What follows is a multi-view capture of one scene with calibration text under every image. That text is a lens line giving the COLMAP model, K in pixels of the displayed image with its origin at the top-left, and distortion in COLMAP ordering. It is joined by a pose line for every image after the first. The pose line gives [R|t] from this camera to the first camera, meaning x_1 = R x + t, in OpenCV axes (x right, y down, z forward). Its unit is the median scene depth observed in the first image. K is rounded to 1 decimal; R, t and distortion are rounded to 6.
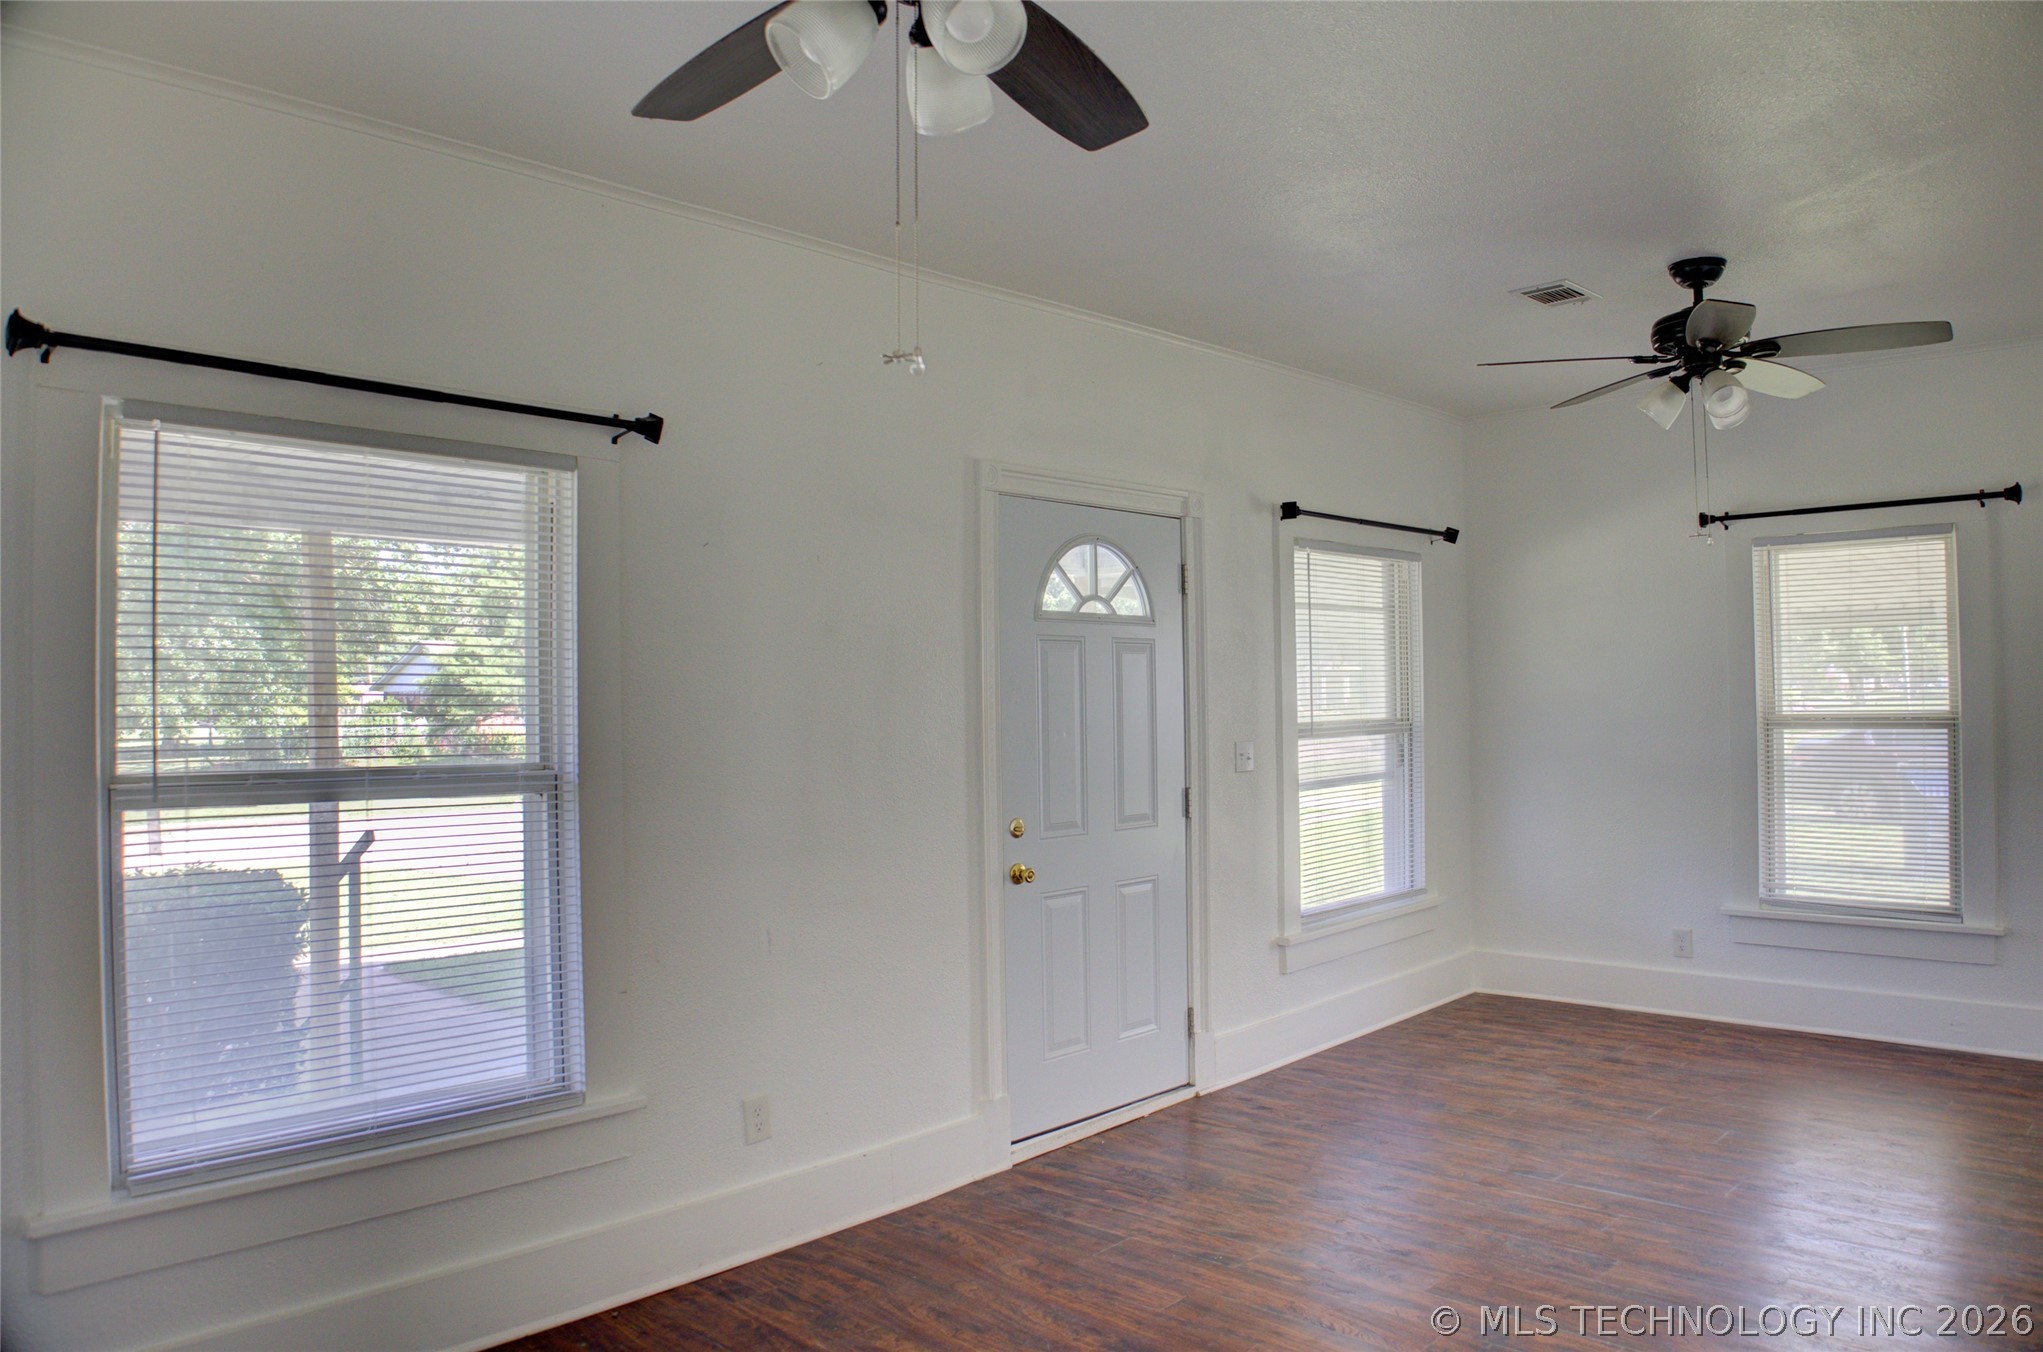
lens RADIAL K [[1372.6, 0, 1024.3], [0, 1372.6, 676.2], [0, 0, 1]] dist [-0.134727, 0.039085]
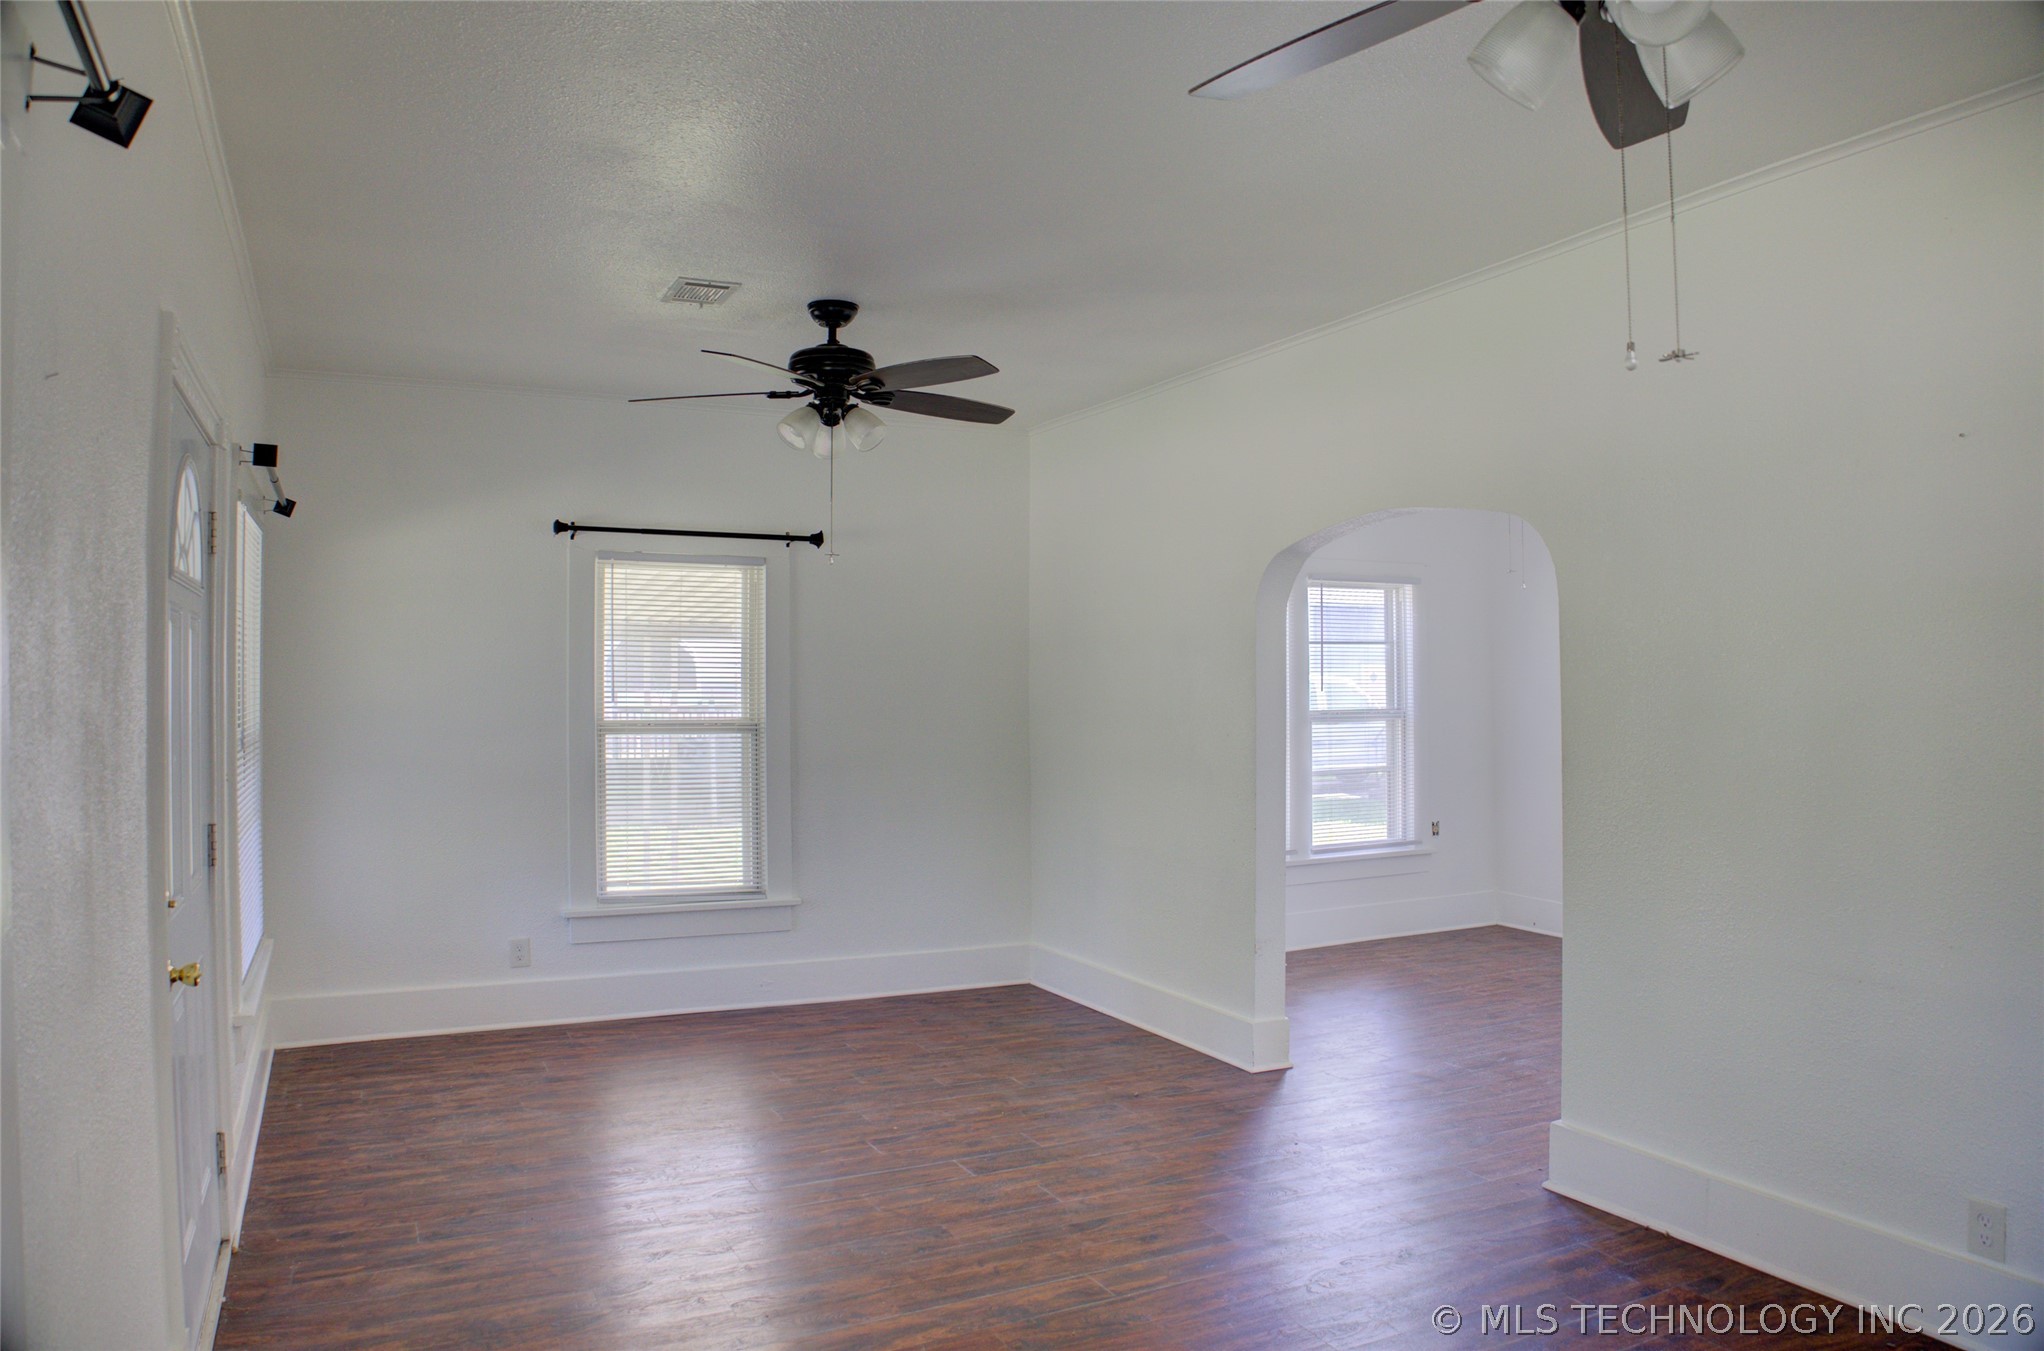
lens RADIAL K [[1365.1, 0, 1021.0], [0, 1365.1, 621.0], [0, 0, 1]] dist [-0.128844, 0.043055]
pose [[0.329574, 0.065046, 0.941886, -0.378015], [-0.016637, 0.997869, -0.063090, 0.014152], [-0.943983, 0.005123, 0.329954, 0.374887]]
